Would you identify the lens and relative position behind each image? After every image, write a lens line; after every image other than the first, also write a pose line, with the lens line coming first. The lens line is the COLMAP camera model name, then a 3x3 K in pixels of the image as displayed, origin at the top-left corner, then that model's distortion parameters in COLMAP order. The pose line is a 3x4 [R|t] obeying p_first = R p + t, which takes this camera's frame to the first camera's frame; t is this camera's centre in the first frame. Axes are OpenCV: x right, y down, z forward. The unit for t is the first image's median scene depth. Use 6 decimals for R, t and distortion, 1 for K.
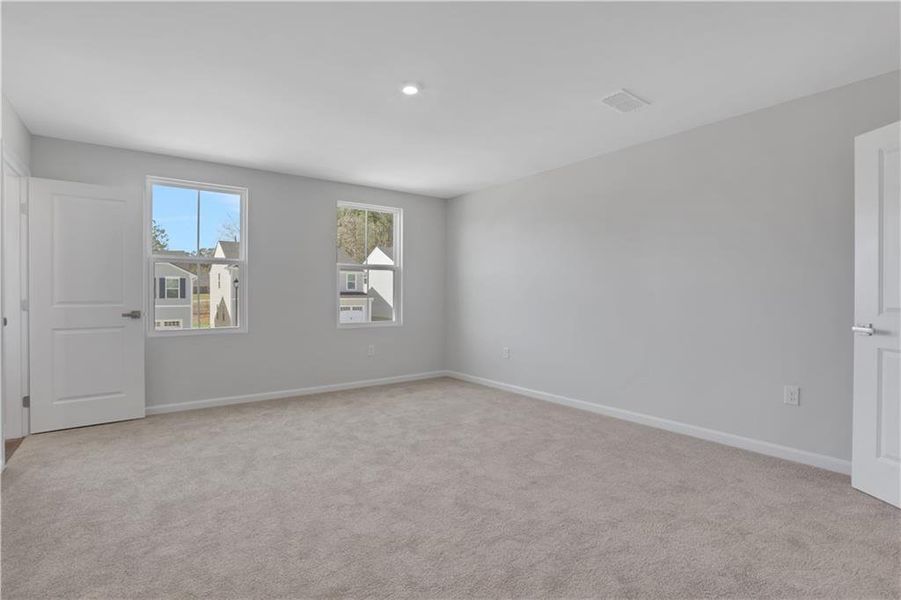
lens RADIAL K [[423.0, 0, 447.0], [0, 423.0, 296.2], [0, 0, 1]] dist [-0.028471, 0.000324]
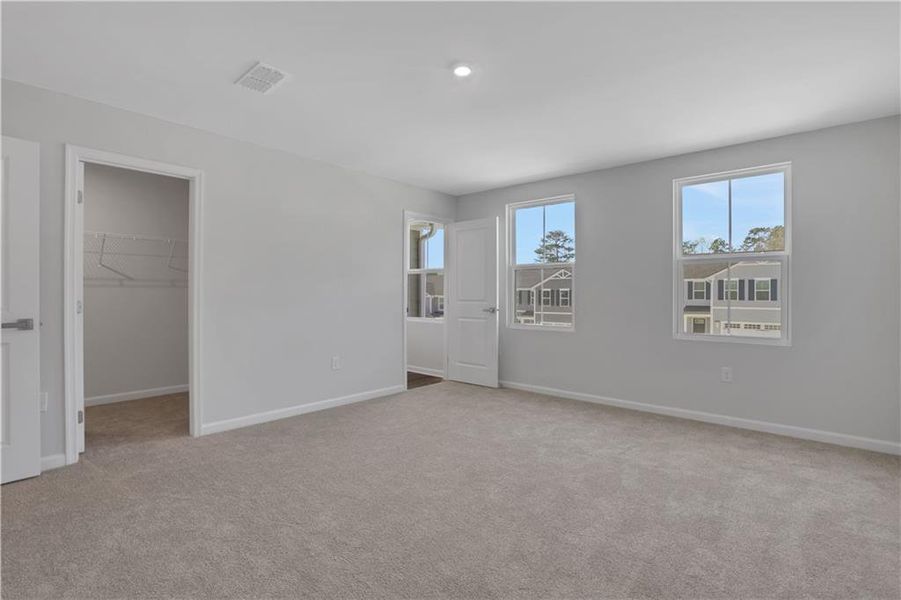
lens RADIAL K [[423.0, 0, 447.0], [0, 423.0, 296.2], [0, 0, 1]] dist [-0.028471, 0.000324]
pose [[0.238461, 0.005024, -0.971139, 0.486865], [-0.009738, 0.999949, 0.002781, -0.003618], [0.971103, 0.008794, 0.238498, 0.462519]]
